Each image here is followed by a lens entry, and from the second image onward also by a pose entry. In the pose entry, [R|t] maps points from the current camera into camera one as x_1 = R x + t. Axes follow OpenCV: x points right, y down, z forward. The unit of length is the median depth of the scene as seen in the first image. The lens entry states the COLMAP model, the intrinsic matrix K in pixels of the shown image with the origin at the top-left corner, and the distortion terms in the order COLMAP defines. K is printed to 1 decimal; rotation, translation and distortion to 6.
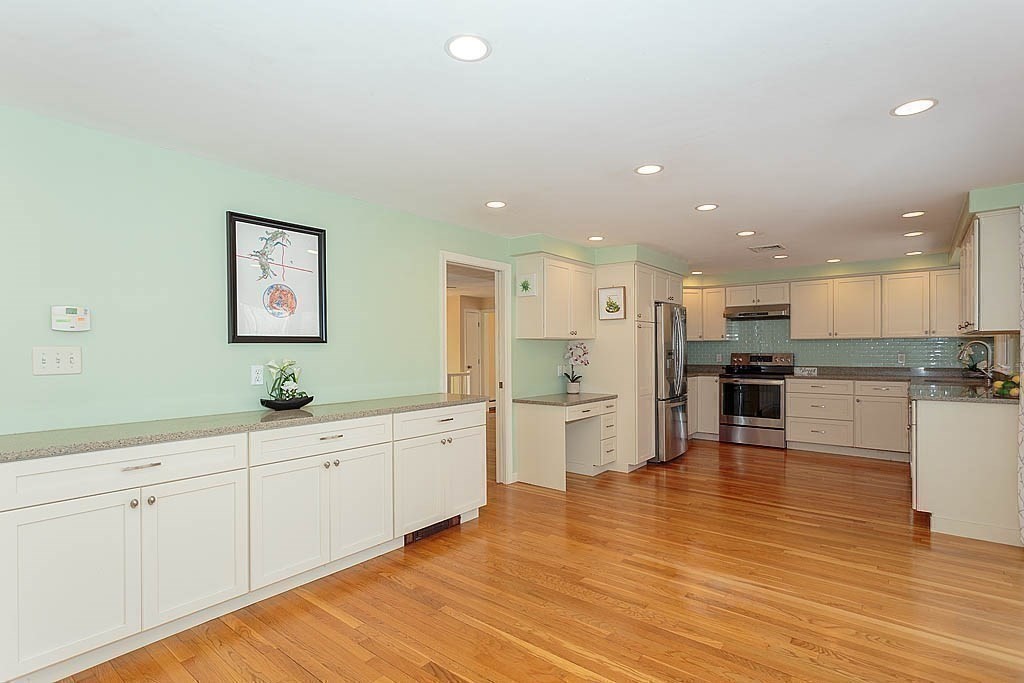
lens RADIAL K [[474.7, 0, 529.8], [0, 474.7, 347.3], [0, 0, 1]] dist [0.003502, 0.000382]
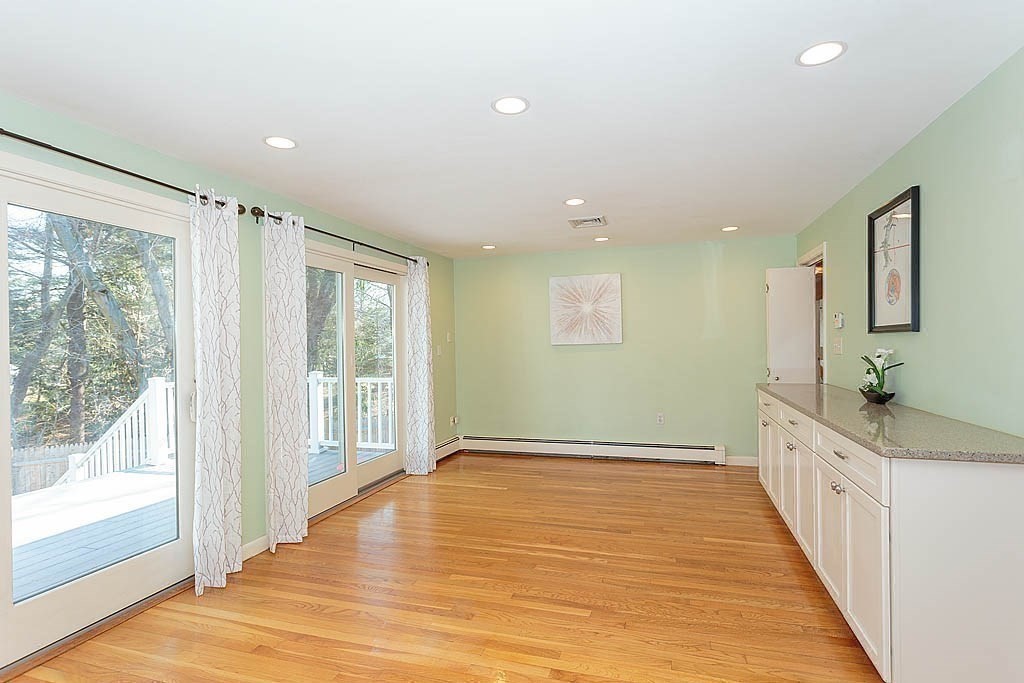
lens RADIAL K [[504.2, 0, 515.5], [0, 504.2, 351.2], [0, 0, 1]] dist [0.000277, 0.000478]
pose [[-0.941113, 0.014347, -0.337789, 0.230680], [0.010002, 0.999843, 0.014599, 0.003158], [0.337945, 0.010361, -0.941109, 0.779525]]
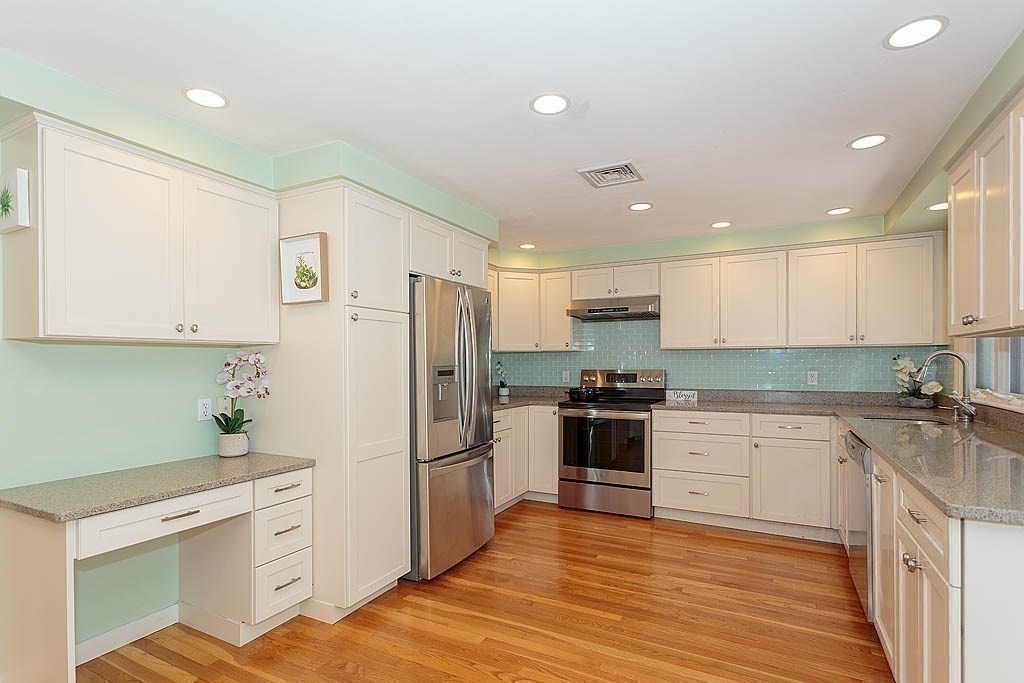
lens RADIAL K [[486.7, 0, 507.0], [0, 486.7, 364.1], [0, 0, 1]] dist [0.002587, 0.000616]
pose [[0.985836, -0.001201, 0.167706, 0.249444], [0.000194, 0.999982, 0.006019, 0.000236], [-0.167711, -0.005901, 0.985819, 0.408802]]
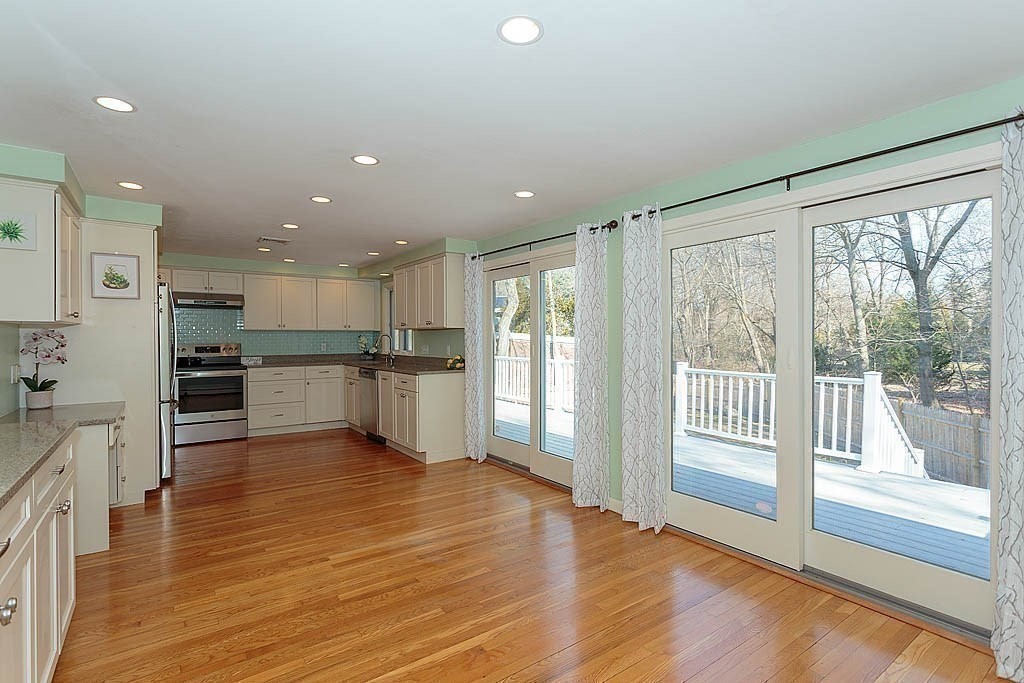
lens RADIAL K [[483.2, 0, 481.7], [0, 483.2, 344.9], [0, 0, 1]] dist [-0.015209, 0.000245]
pose [[0.333624, -0.010494, 0.942648, -0.279111], [-0.002989, 0.999921, 0.012189, 0.001478], [-0.942702, -0.006884, 0.333566, 0.196997]]
